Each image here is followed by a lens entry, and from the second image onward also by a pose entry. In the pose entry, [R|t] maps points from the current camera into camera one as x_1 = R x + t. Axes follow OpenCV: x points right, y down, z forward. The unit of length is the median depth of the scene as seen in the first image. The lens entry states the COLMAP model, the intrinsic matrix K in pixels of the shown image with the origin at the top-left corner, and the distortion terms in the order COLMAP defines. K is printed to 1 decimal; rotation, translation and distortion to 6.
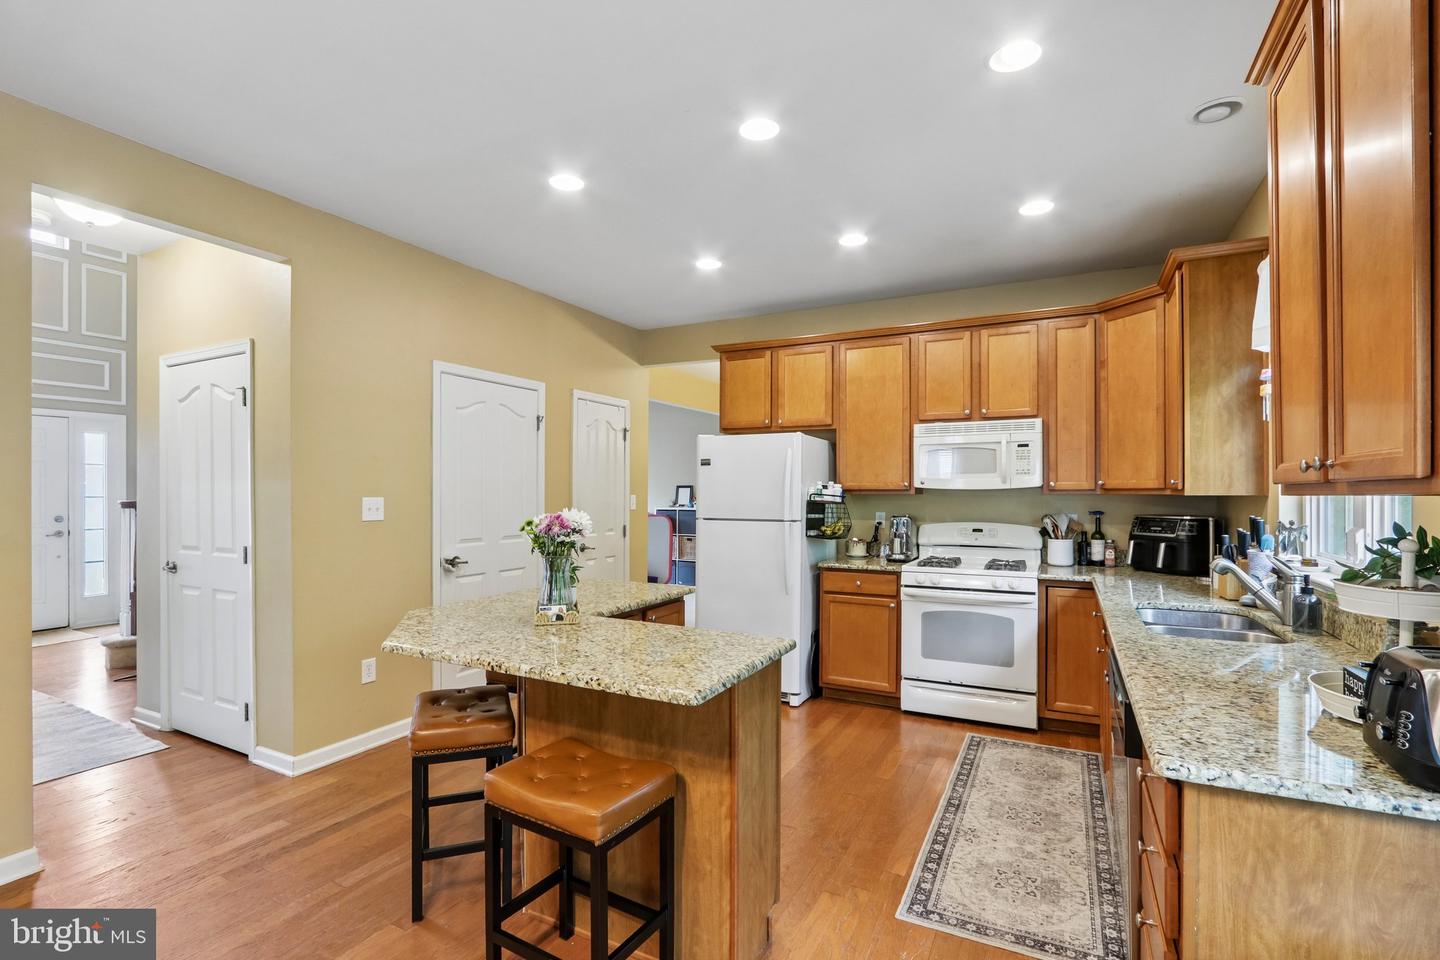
lens RADIAL K [[668.8, 0, 728.2], [0, 668.8, 489.3], [0, 0, 1]] dist [-0.012368, -0.001531]
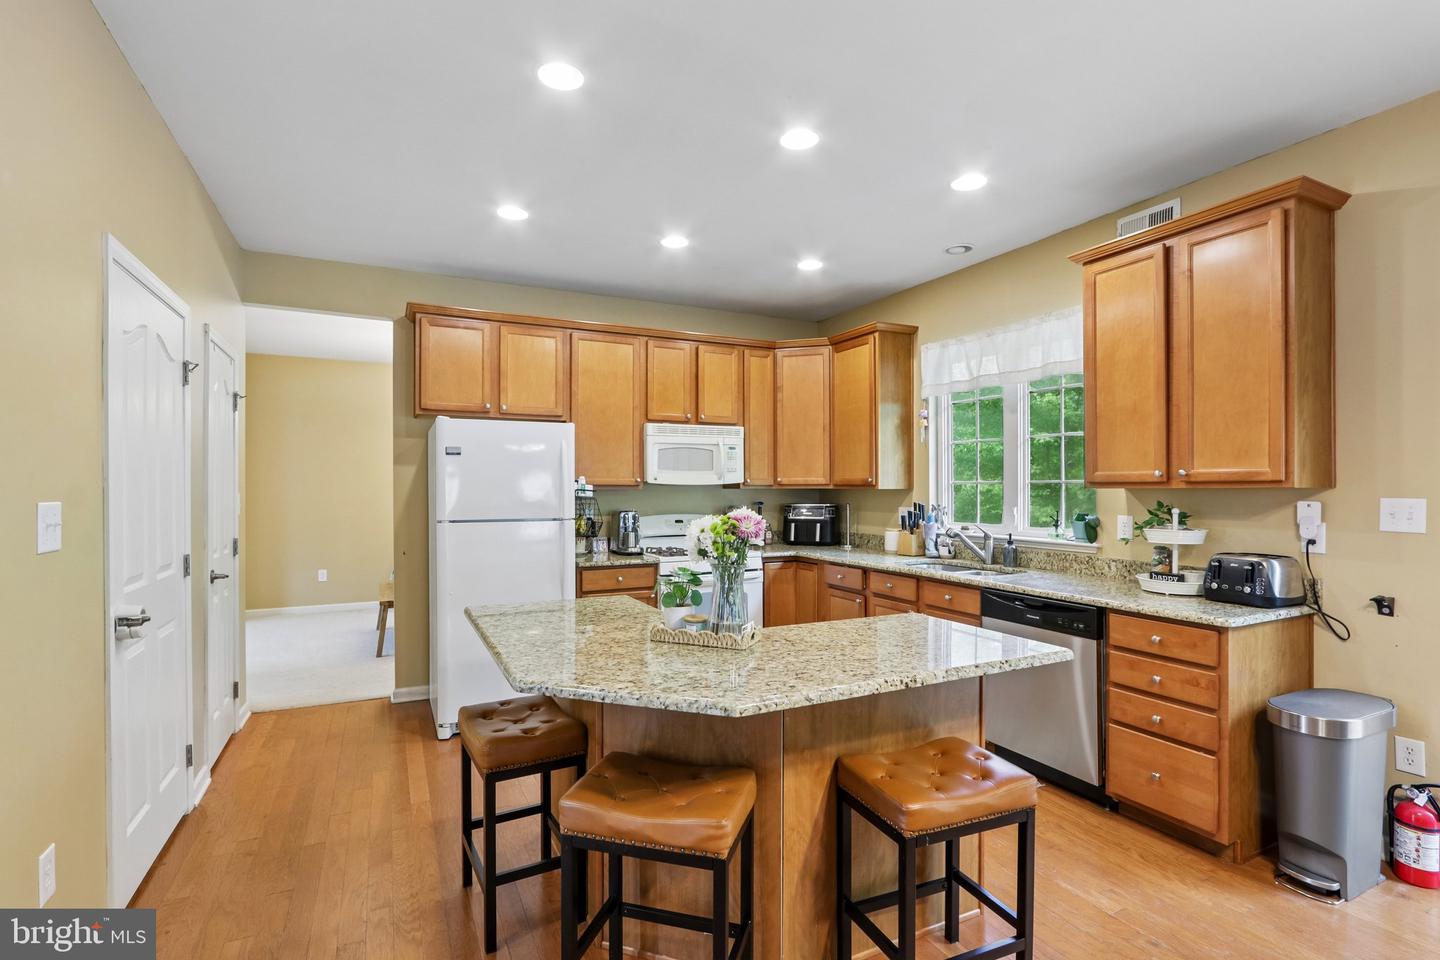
lens RADIAL K [[668.8, 0, 729.0], [0, 668.8, 482.8], [0, 0, 1]] dist [-0.012368, -0.001531]
pose [[0.597284, 0.002561, 0.802026, -0.507018], [-0.000010, 0.999995, -0.003186, 0.000241], [-0.802030, 0.001895, 0.597281, 0.275208]]
